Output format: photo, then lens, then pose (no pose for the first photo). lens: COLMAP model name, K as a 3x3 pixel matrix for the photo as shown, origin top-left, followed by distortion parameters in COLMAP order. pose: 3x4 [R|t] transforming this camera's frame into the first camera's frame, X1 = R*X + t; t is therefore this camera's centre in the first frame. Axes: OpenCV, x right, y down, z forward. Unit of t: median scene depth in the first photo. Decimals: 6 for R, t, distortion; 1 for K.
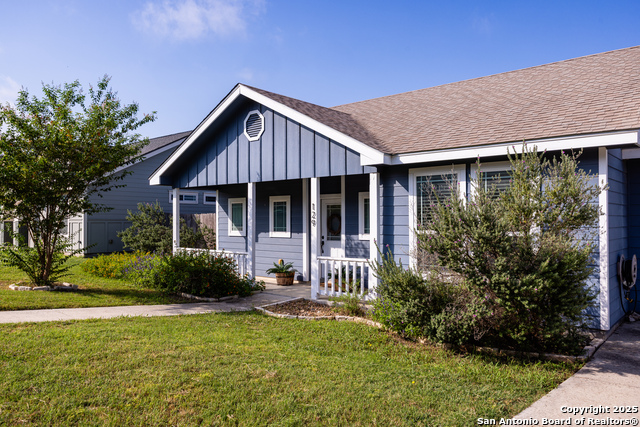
lens RADIAL K [[481.9, 0, 319.8], [0, 481.9, 212.9], [0, 0, 1]] dist [-0.001712, 0.010373]
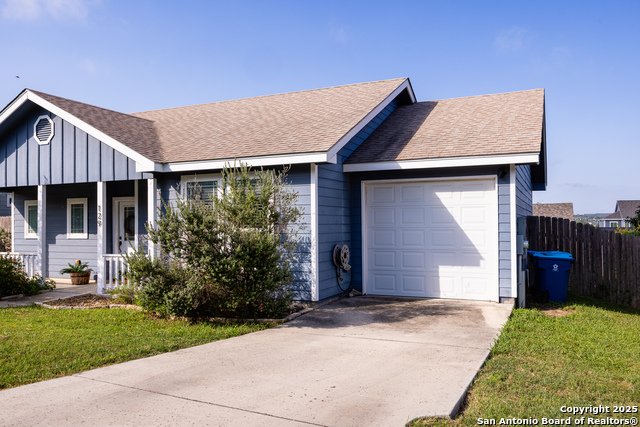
lens RADIAL K [[512.0, 0, 323.1], [0, 512.0, 213.4], [0, 0, 1]] dist [0.000325, -0.002983]
pose [[0.961119, -0.001469, 0.276130, 0.143624], [0.003420, 0.999972, -0.006584, 0.007127], [-0.276112, 0.007273, 0.961098, -0.230509]]
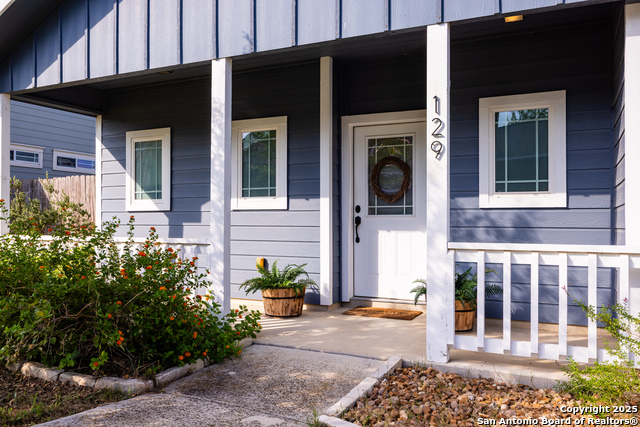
lens RADIAL K [[520.3, 0, 325.0], [0, 520.3, 216.7], [0, 0, 1]] dist [-0.005773, -0.003541]
pose [[0.963138, 0.007719, 0.268897, -0.185856], [-0.008998, 0.999953, 0.003526, 0.066279], [-0.268857, -0.005815, 0.963162, 0.614172]]
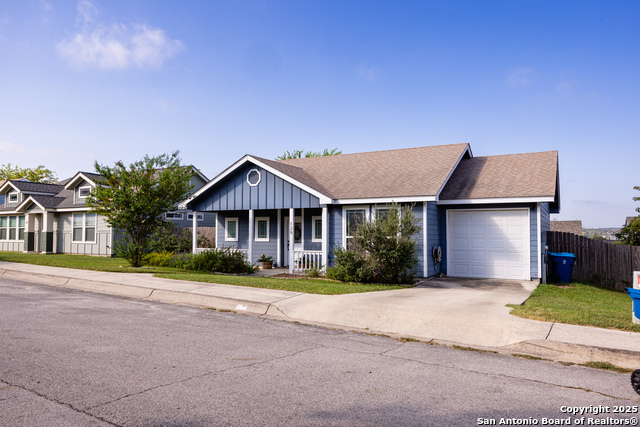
lens RADIAL K [[449.1, 0, 318.3], [0, 449.1, 213.0], [0, 0, 1]] dist [-0.006514, -0.004374]
pose [[0.981290, 0.013817, 0.192039, -0.232136], [-0.007953, 0.999479, -0.031275, -0.001469], [-0.192371, 0.029163, 0.980889, -0.697997]]
